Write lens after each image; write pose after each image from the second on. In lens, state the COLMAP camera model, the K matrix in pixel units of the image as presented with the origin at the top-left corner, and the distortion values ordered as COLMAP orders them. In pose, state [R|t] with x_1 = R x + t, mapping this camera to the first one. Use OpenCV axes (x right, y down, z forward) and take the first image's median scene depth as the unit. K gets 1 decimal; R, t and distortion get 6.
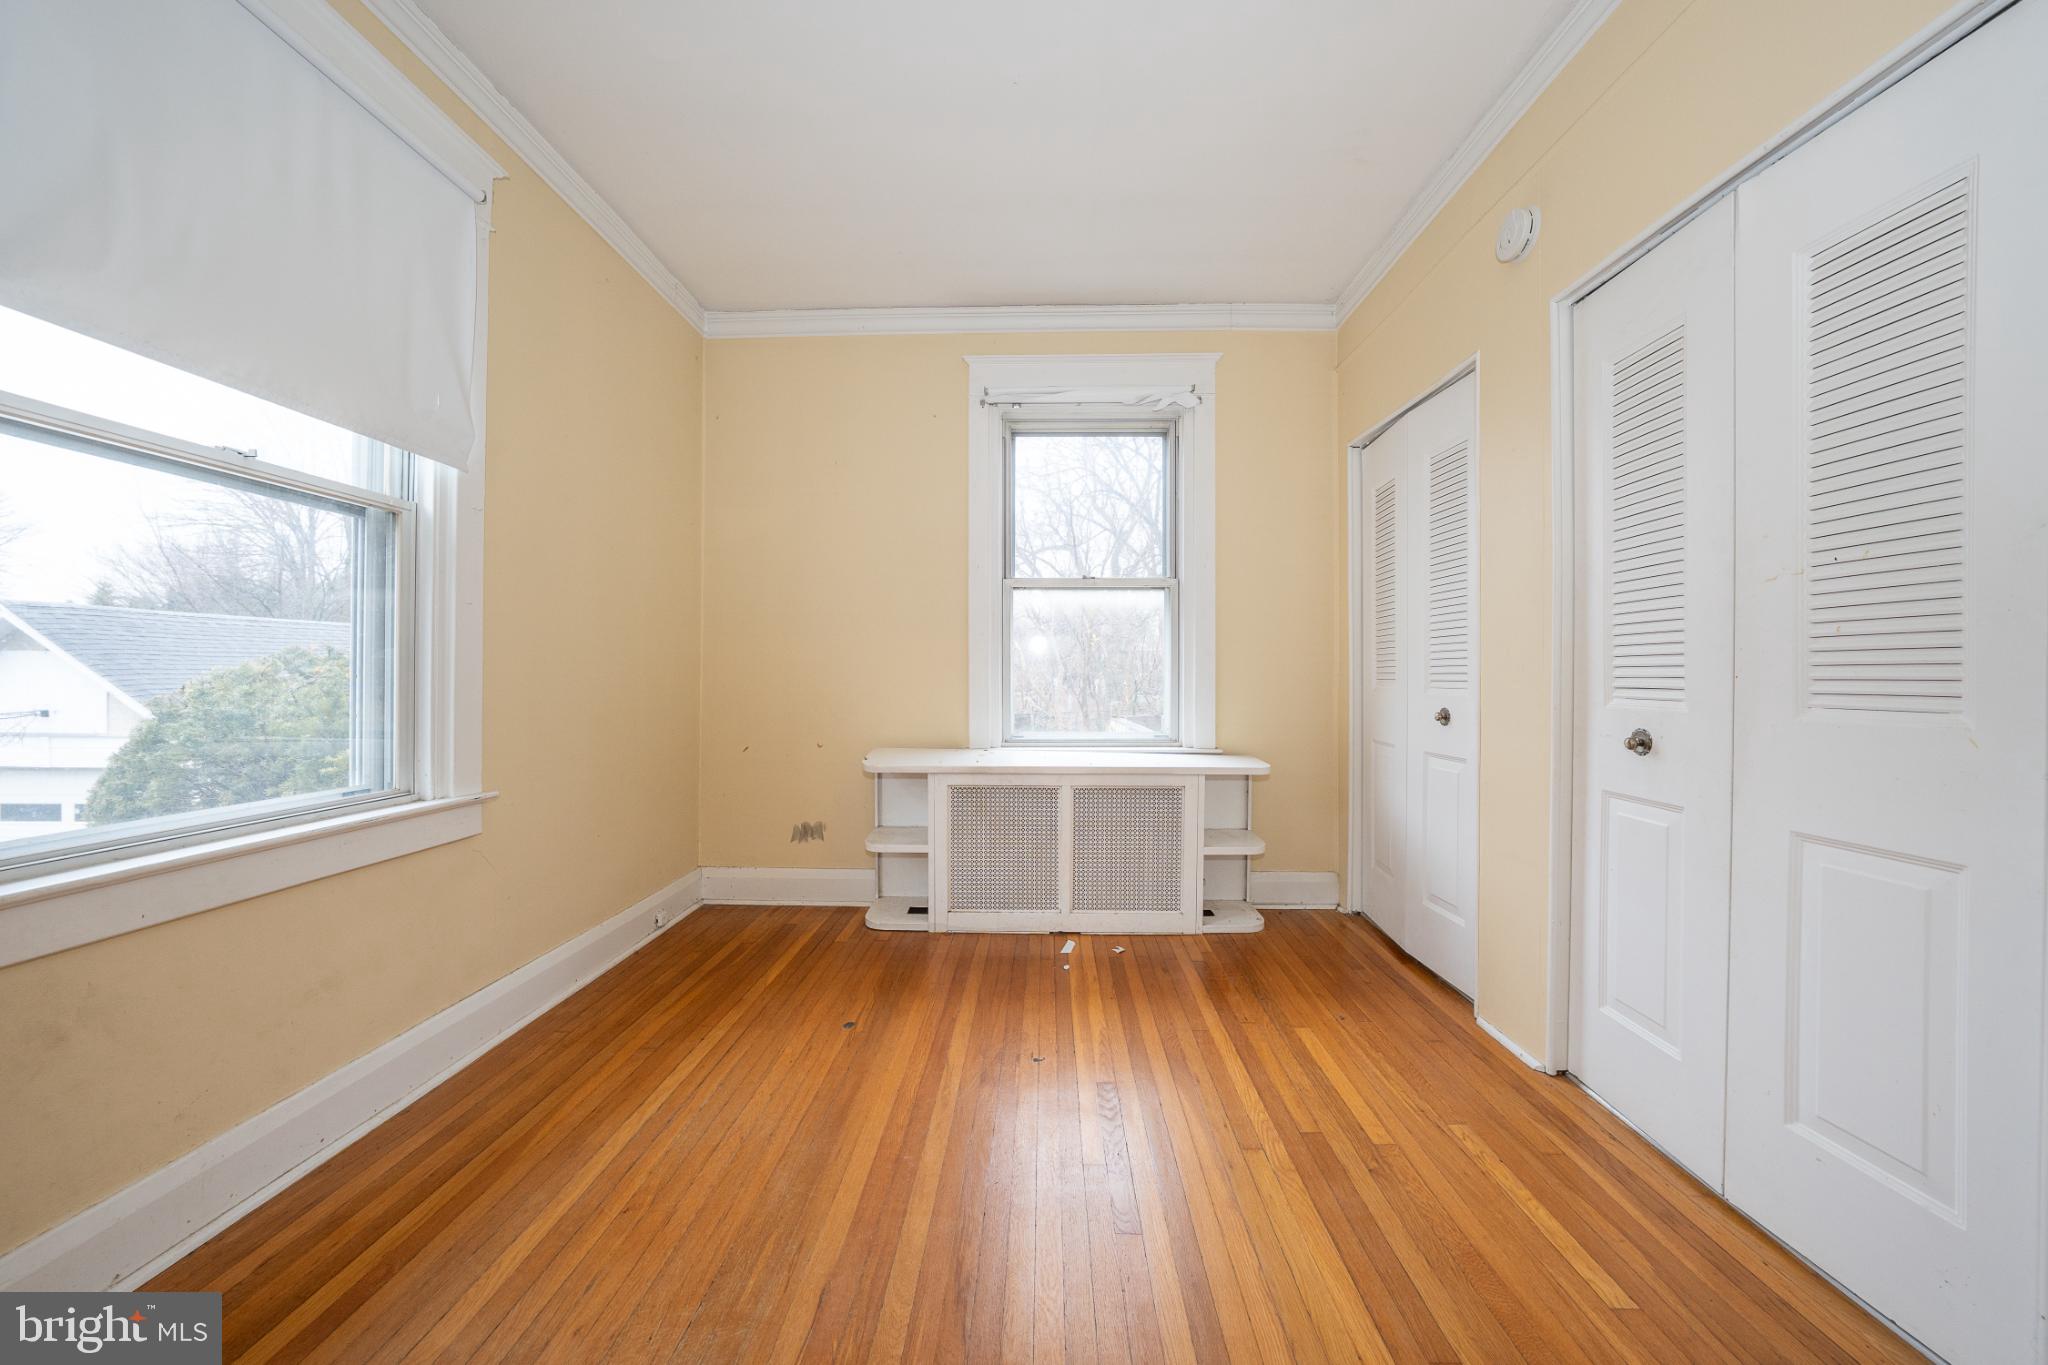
lens RADIAL K [[702.8, 0, 1030.9], [0, 702.8, 675.6], [0, 0, 1]] dist [-0.024027, 0.003576]
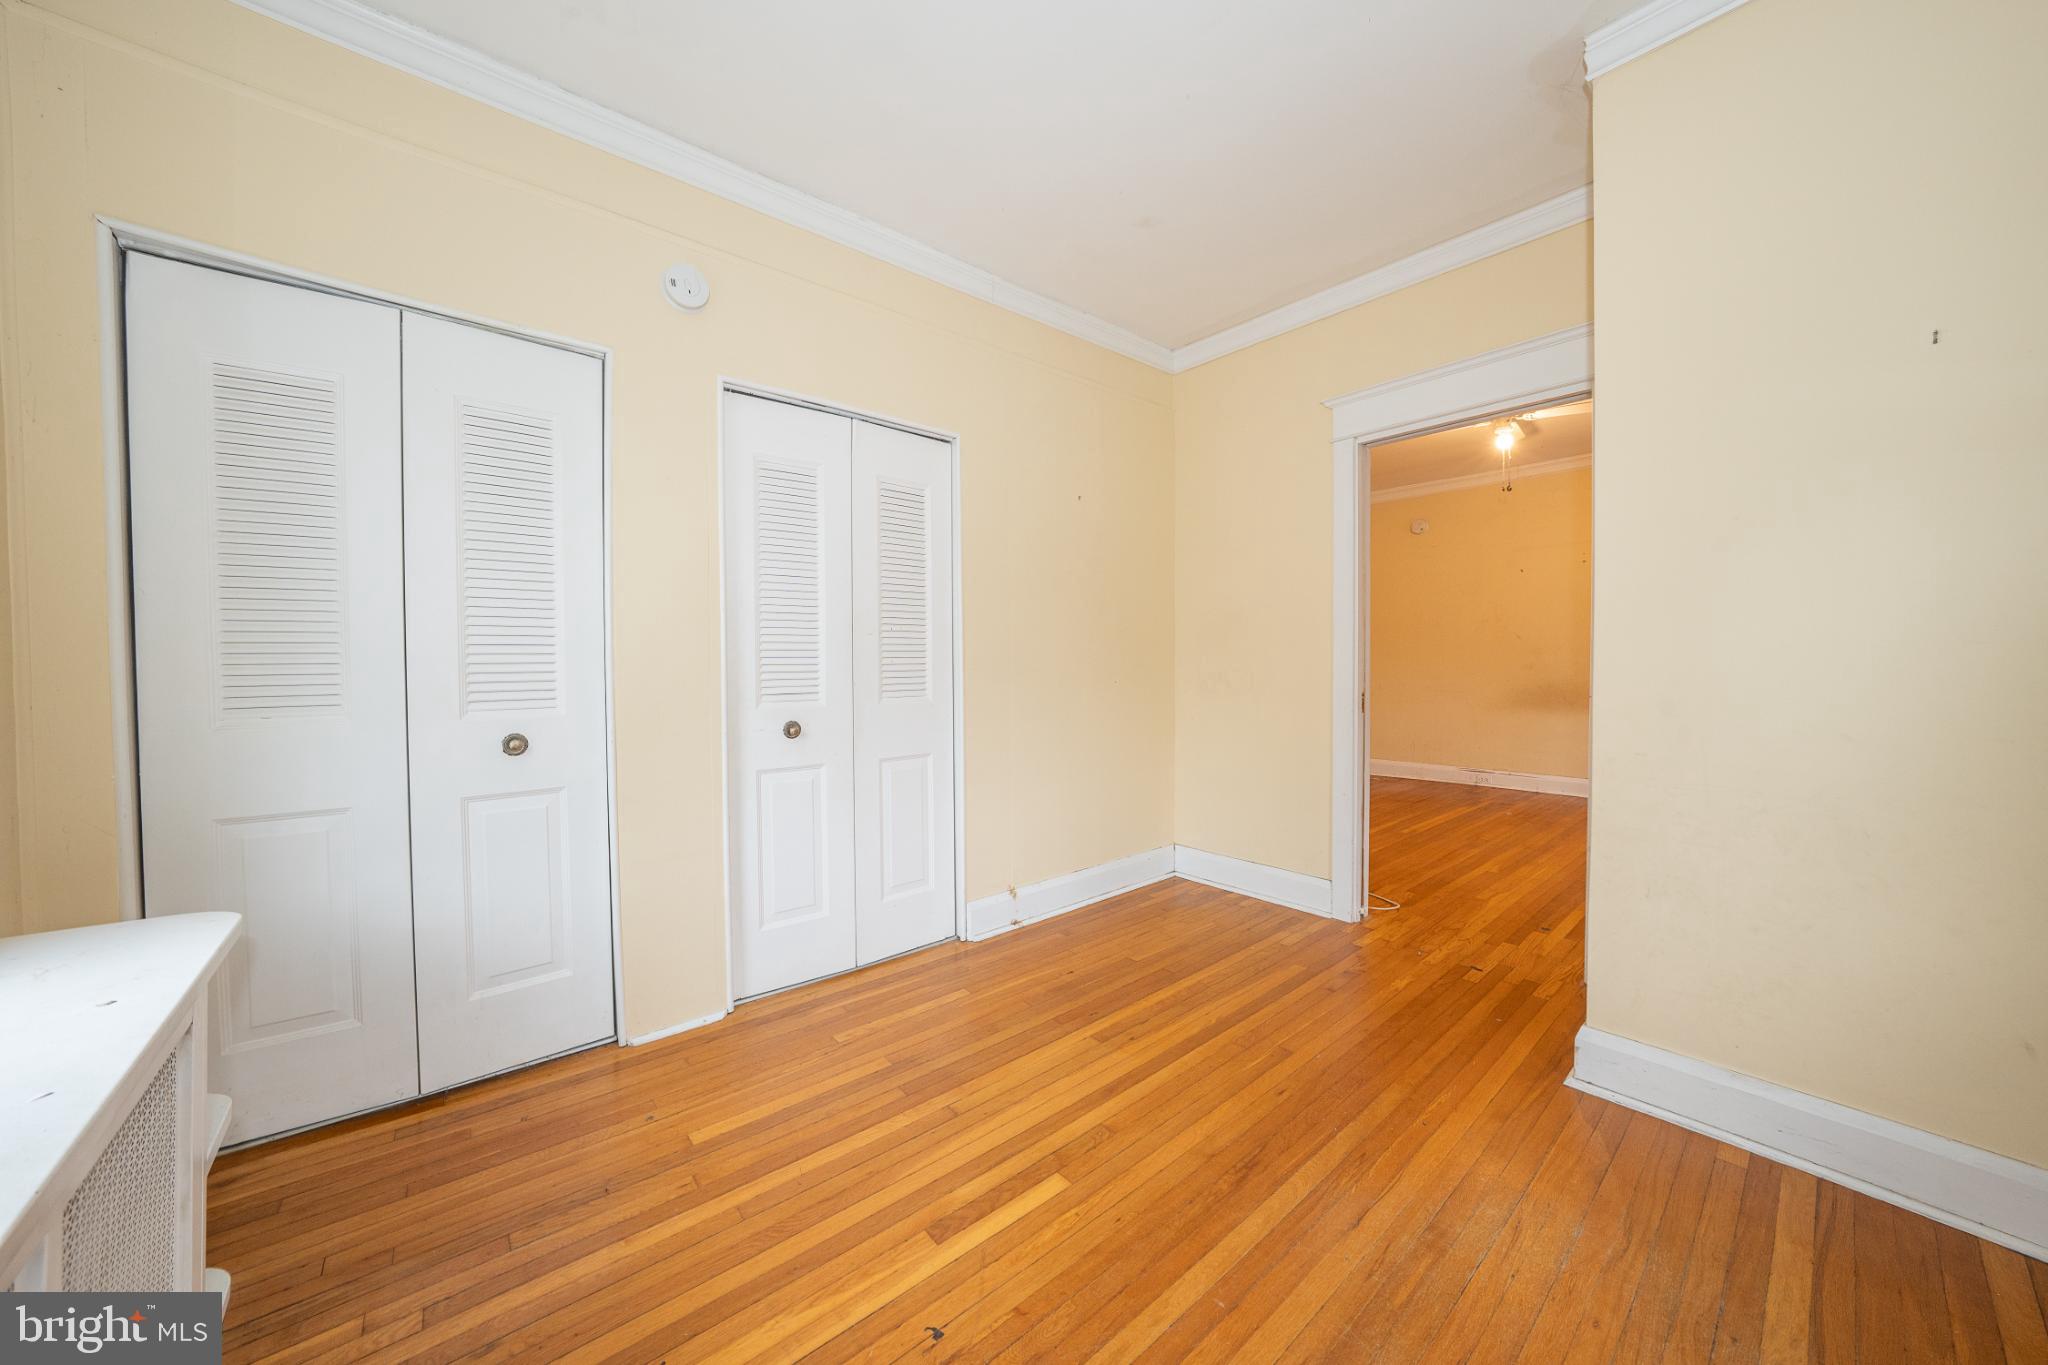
lens RADIAL K [[702.8, 0, 1026.8], [0, 702.8, 671.1], [0, 0, 1]] dist [-0.024027, 0.003576]
pose [[-0.654191, -0.007198, 0.756295, -0.593658], [0.007302, 0.999848, 0.015833, -0.050125], [-0.756294, 0.015880, -0.654039, 1.583504]]
